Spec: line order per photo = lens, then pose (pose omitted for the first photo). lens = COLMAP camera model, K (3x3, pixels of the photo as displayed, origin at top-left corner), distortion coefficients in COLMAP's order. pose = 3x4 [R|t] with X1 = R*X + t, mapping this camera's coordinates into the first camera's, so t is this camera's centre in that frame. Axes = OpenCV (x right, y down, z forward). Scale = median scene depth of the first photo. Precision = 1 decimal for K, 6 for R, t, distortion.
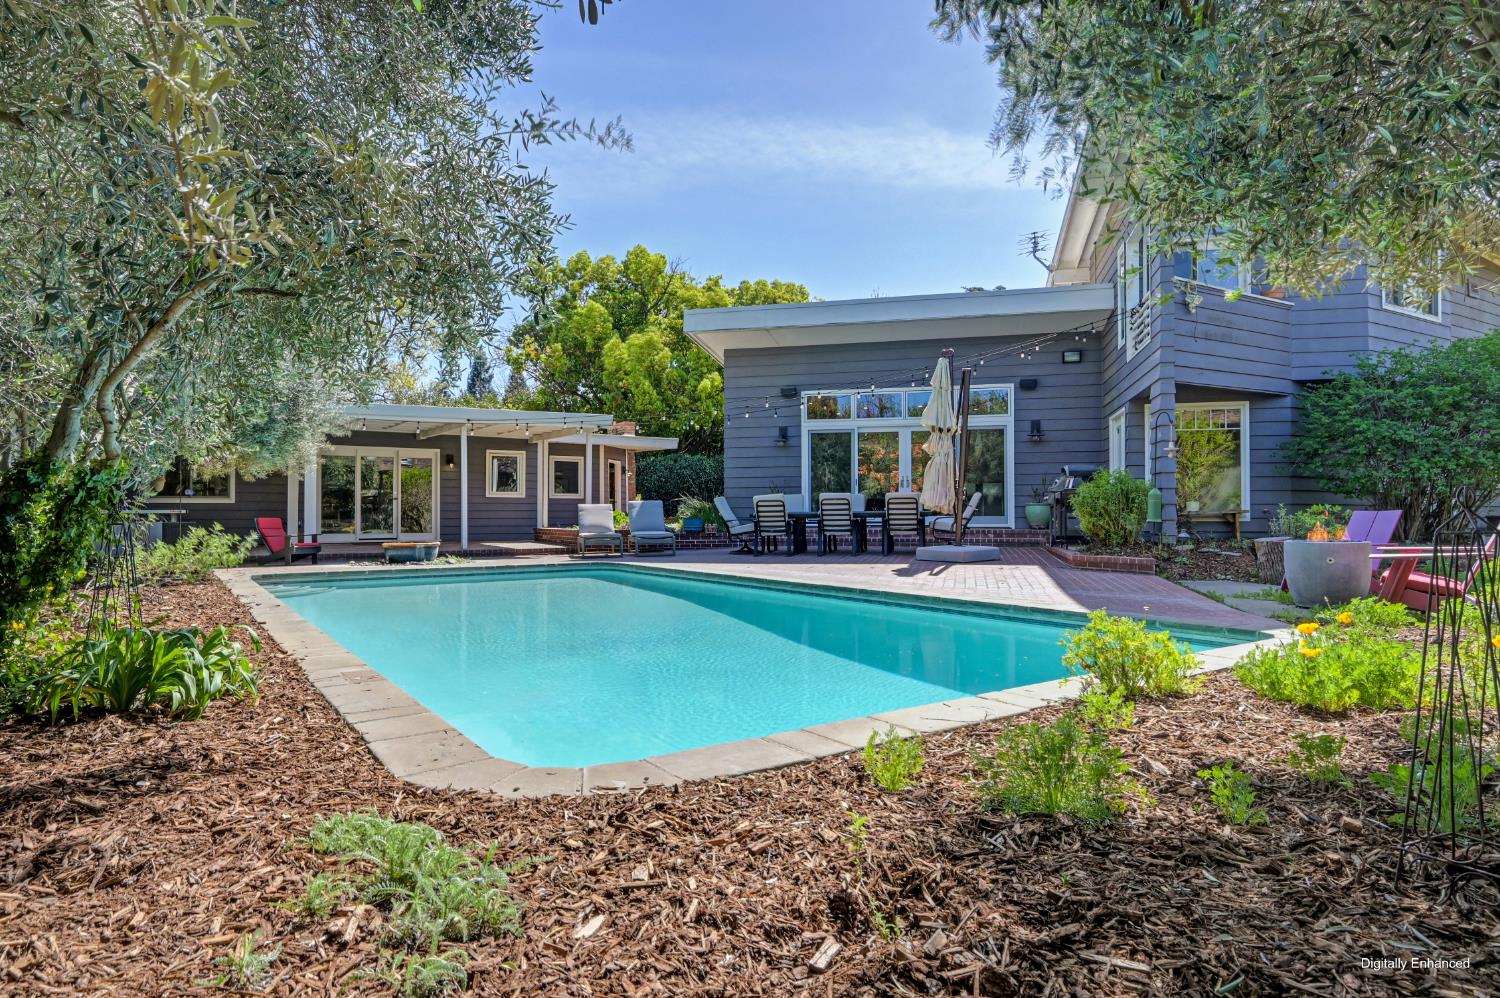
lens RADIAL K [[839.9, 0, 747.7], [0, 839.9, 512.6], [0, 0, 1]] dist [-0.000240, 0.000161]
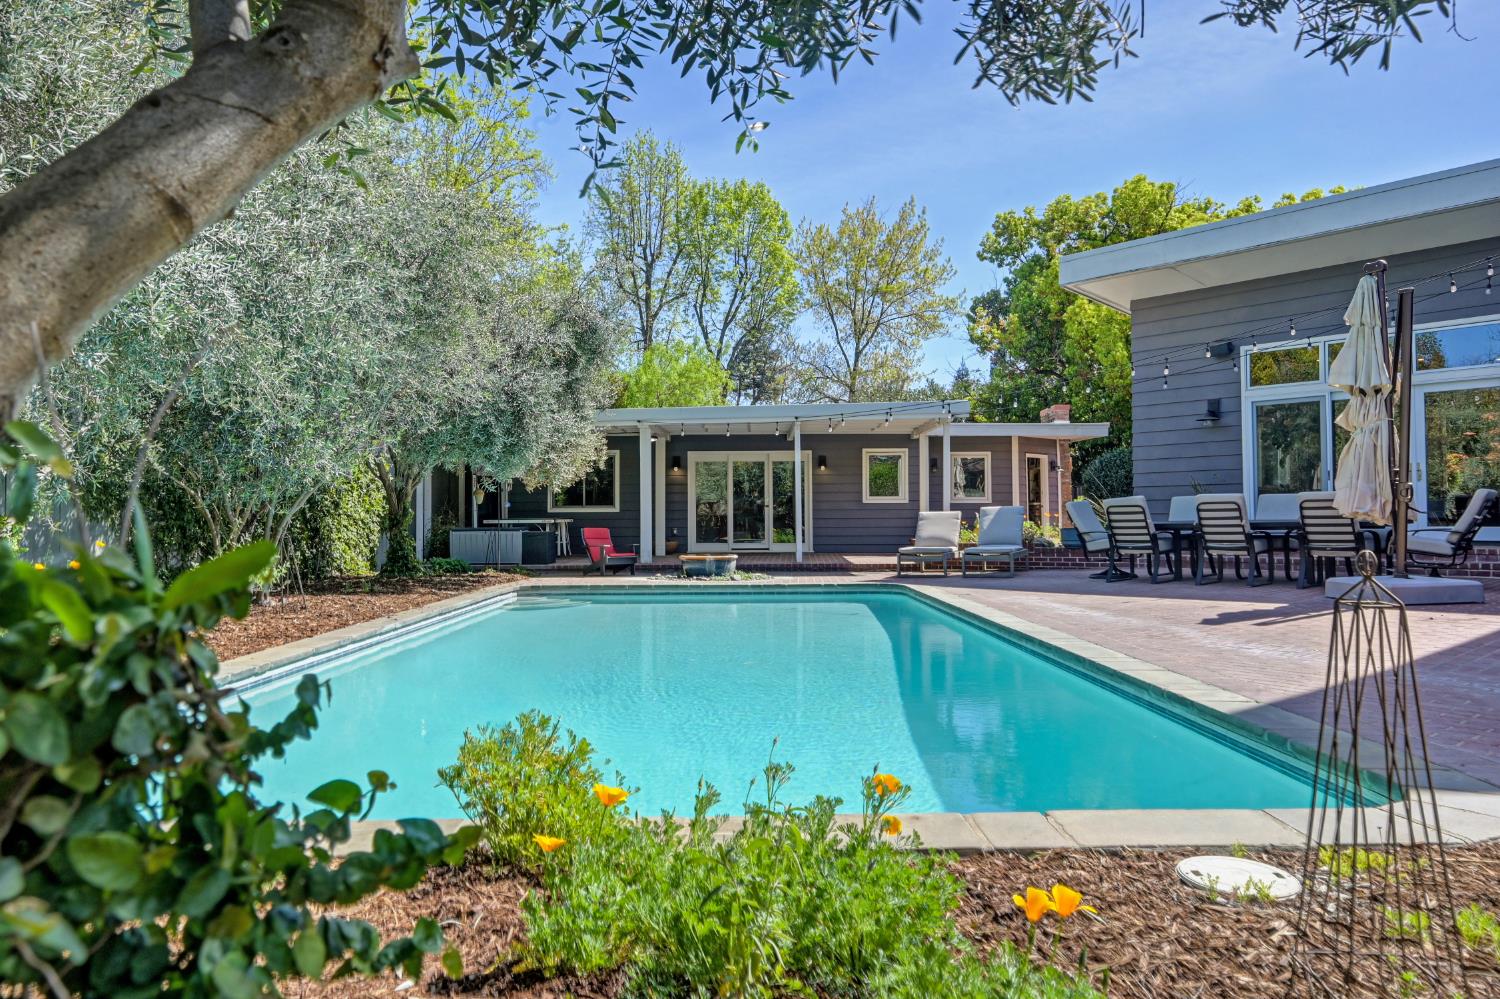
lens RADIAL K [[984.6, 0, 746.6], [0, 984.6, 477.0], [0, 0, 1]] dist [0.005371, 0.001638]
pose [[0.827910, -0.026206, -0.560249, 0.199393], [0.003542, 0.999132, -0.041500, -0.004162], [0.560850, 0.032374, 0.827284, 0.104758]]
